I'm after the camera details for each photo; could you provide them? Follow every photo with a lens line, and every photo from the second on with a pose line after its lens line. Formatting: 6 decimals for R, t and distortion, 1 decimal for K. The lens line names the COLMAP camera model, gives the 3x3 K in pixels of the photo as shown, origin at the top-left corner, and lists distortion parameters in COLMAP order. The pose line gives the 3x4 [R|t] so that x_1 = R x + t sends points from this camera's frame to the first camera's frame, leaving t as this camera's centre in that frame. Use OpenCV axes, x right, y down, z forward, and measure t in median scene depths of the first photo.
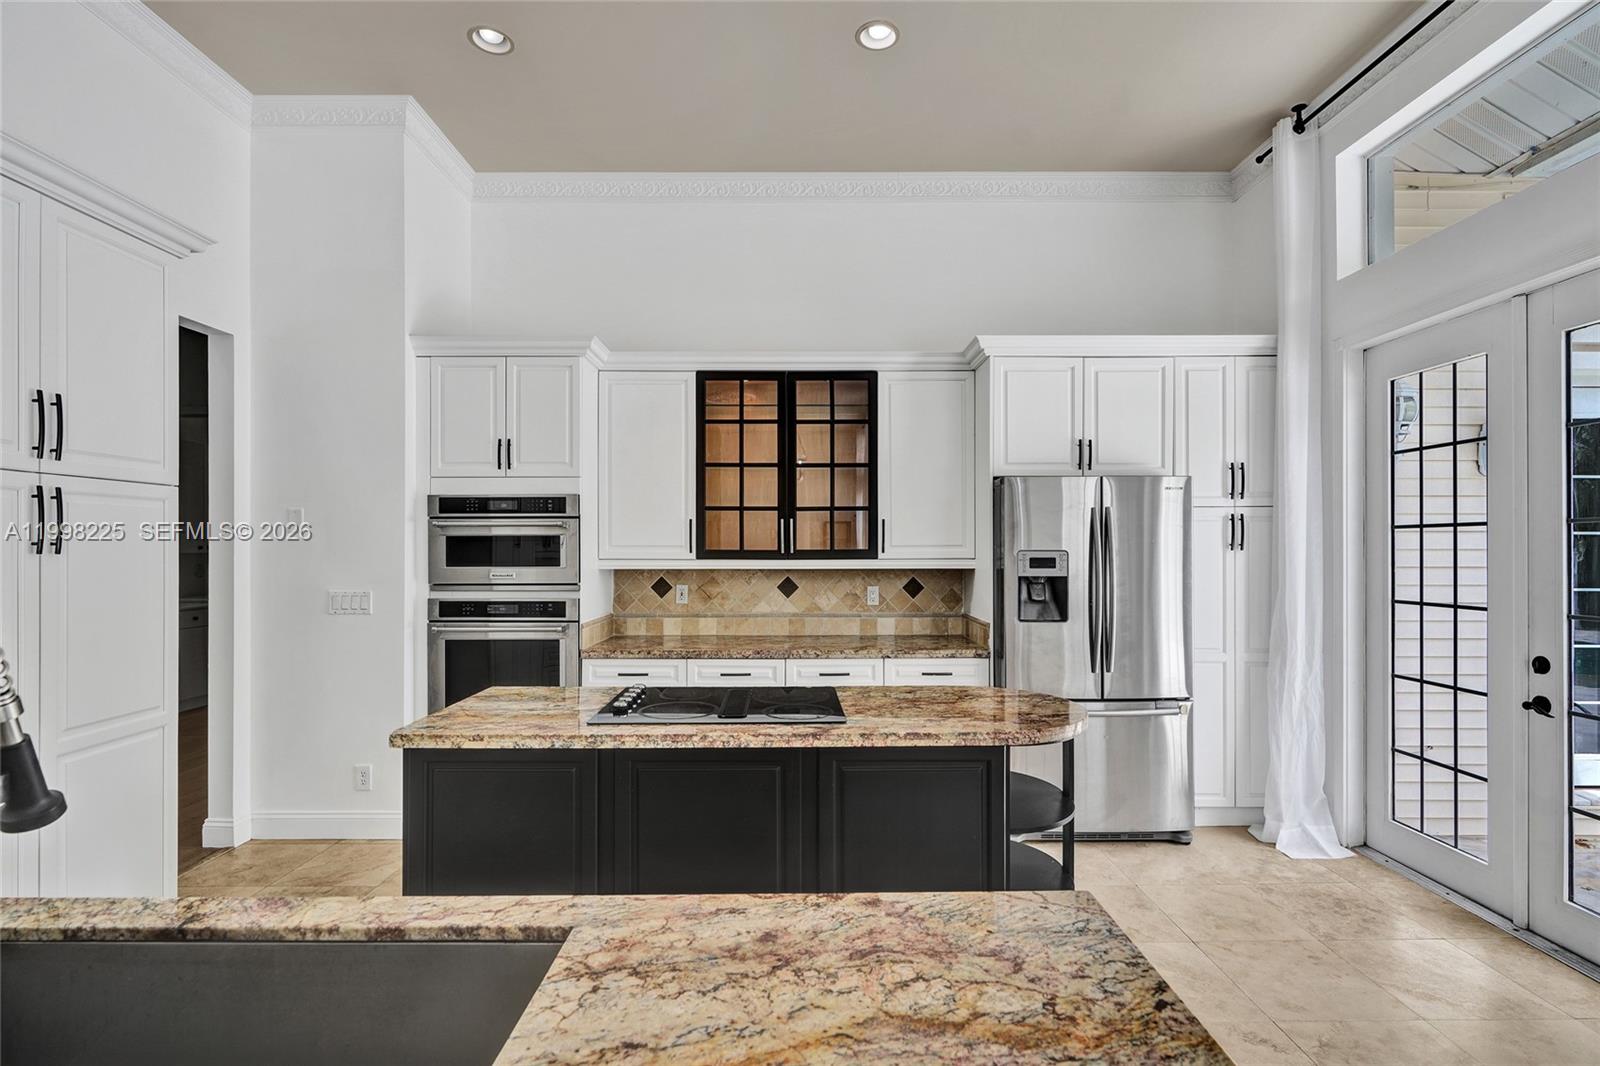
lens RADIAL K [[713.0, 0, 830.8], [0, 713.0, 549.6], [0, 0, 1]] dist [-0.002798, -0.000272]
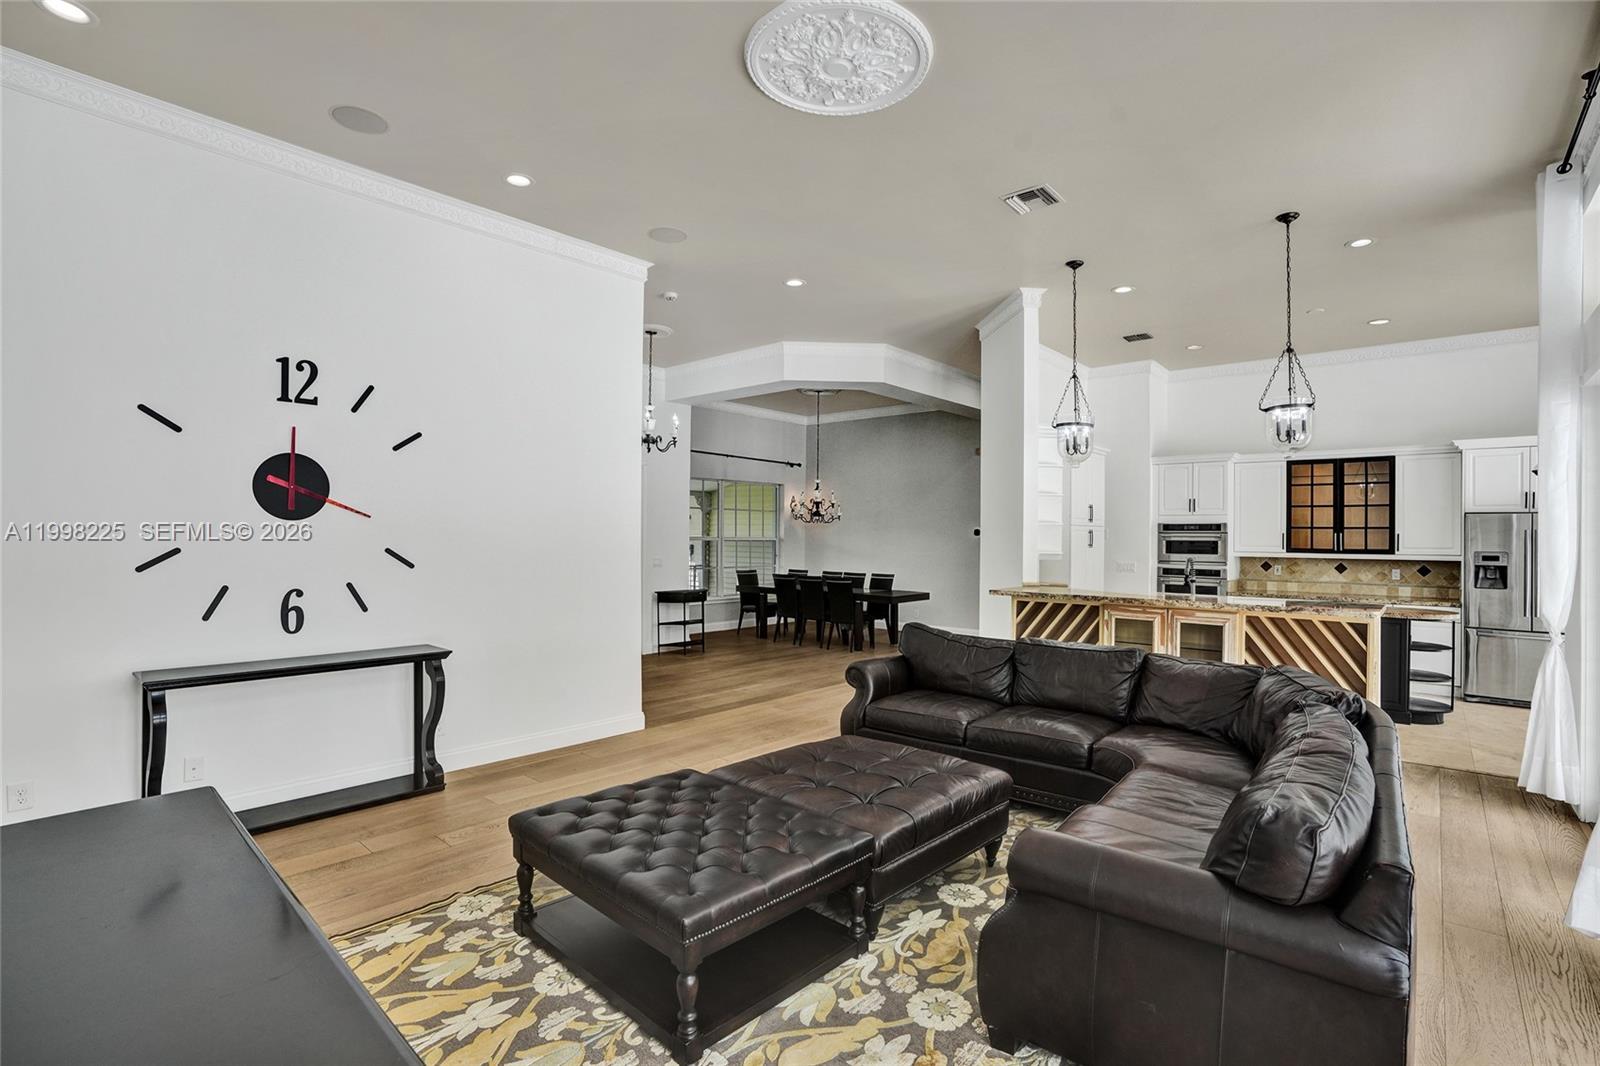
lens RADIAL K [[735.1, 0, 853.6], [0, 735.1, 532.5], [0, 0, 1]] dist [-0.004207, -0.000135]
pose [[0.755347, 0.003570, -0.655316, 0.257859], [-0.009067, 0.999946, -0.005004, -0.022593], [0.655263, 0.009722, 0.755338, -1.426389]]
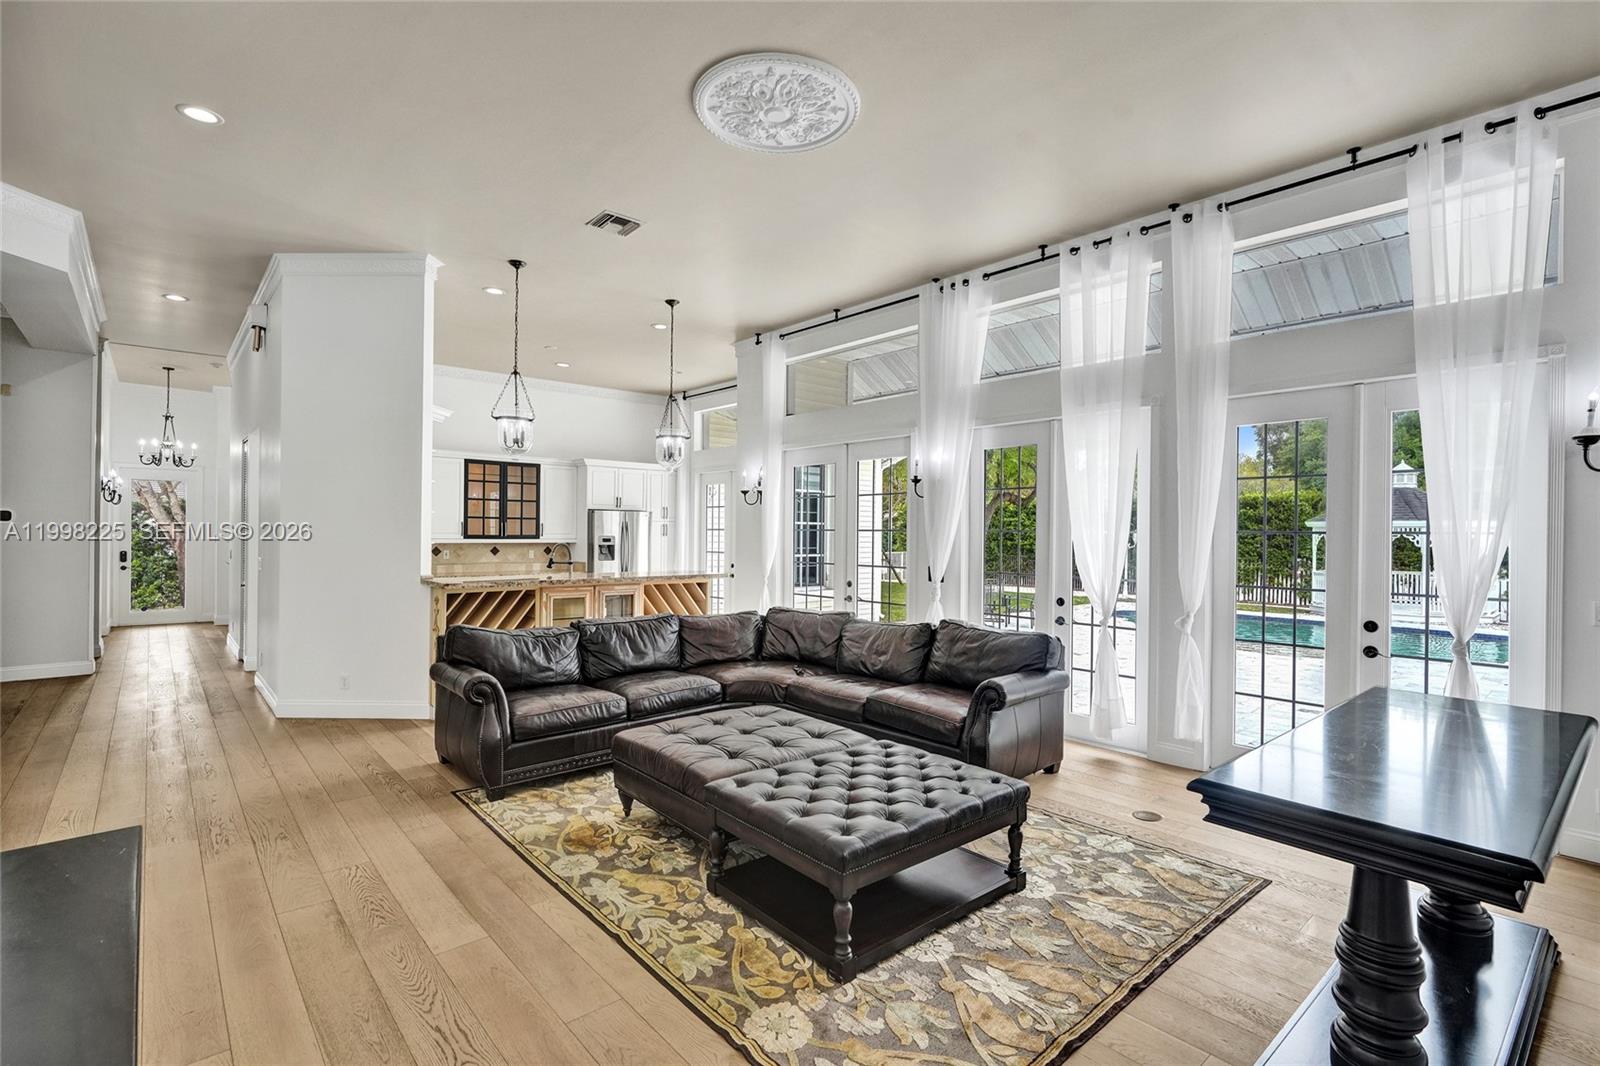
lens RADIAL K [[743.8, 0, 774.3], [0, 743.8, 506.0], [0, 0, 1]] dist [0.020046, -0.000128]
pose [[0.774560, 0.029874, 0.631795, -0.961655], [-0.009053, 0.999305, -0.036152, -0.014909], [-0.632436, 0.022282, 0.774292, -1.567545]]
